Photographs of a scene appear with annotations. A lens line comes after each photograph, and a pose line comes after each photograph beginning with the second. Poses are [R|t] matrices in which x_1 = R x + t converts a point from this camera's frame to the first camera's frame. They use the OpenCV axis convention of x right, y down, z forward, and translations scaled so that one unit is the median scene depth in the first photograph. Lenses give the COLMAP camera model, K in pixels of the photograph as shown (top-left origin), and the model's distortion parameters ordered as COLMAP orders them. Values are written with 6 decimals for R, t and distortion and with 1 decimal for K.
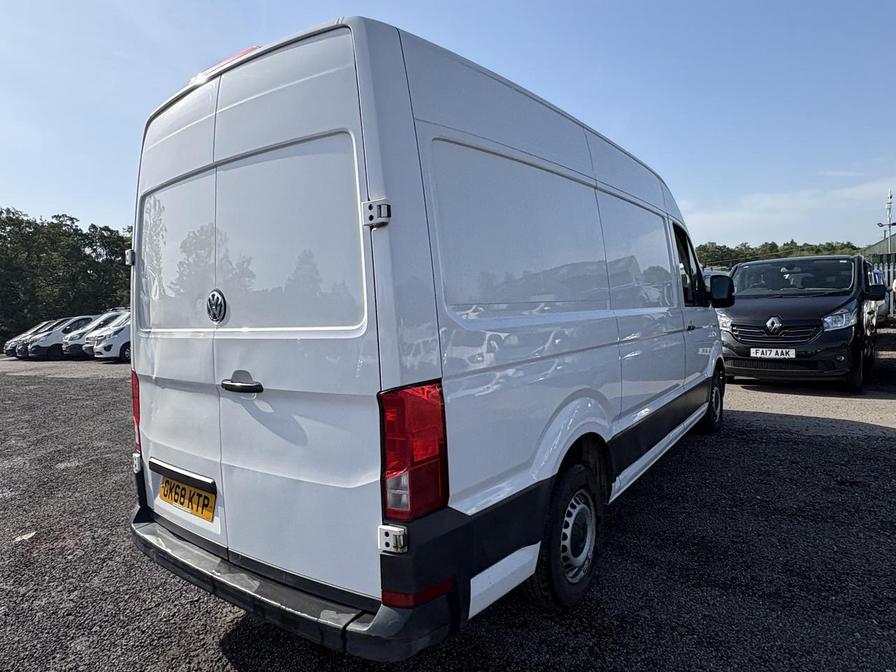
lens RADIAL K [[543.9, 0, 431.8], [0, 543.9, 335.6], [0, 0, 1]] dist [0.002239, 0.006829]
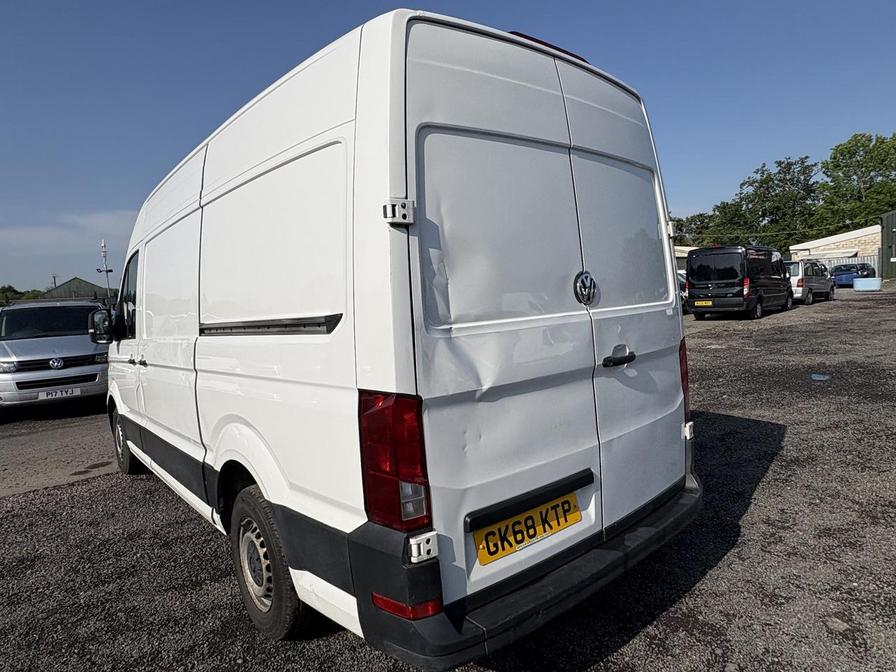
lens RADIAL K [[543.9, 0, 440.7], [0, 543.9, 331.8], [0, 0, 1]] dist [0.002239, 0.006829]
pose [[0.219156, -0.030560, 0.975211, -1.553315], [0.117663, 0.993043, 0.004677, -0.011285], [-0.968569, 0.113721, 0.221227, 1.135959]]
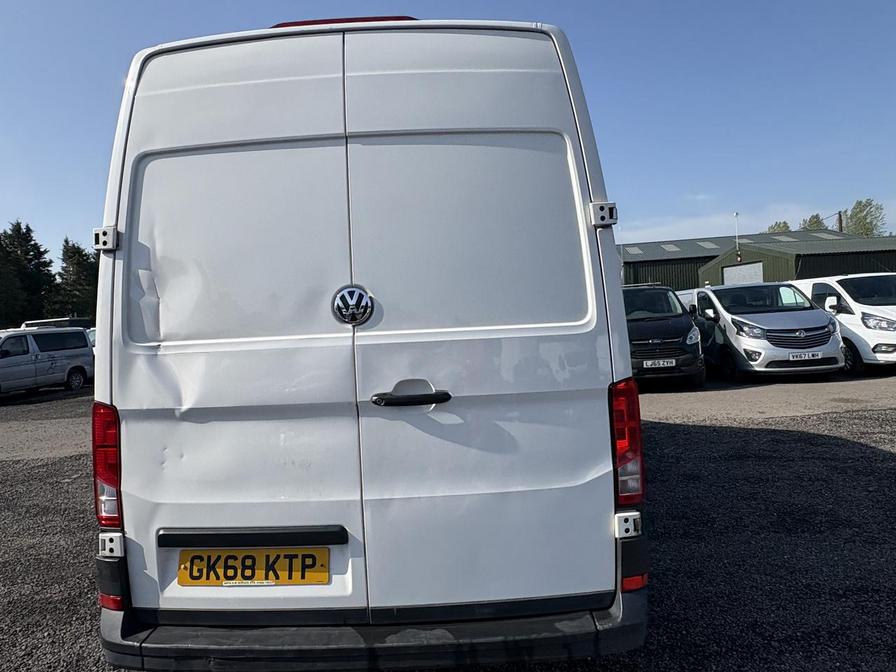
lens RADIAL K [[543.9, 0, 447.5], [0, 543.9, 332.3], [0, 0, 1]] dist [0.002239, 0.006829]
pose [[0.813040, -0.005456, 0.582182, -0.821091], [0.048181, 0.997157, -0.057941, 0.043533], [-0.580210, 0.075158, 0.810992, 0.281643]]
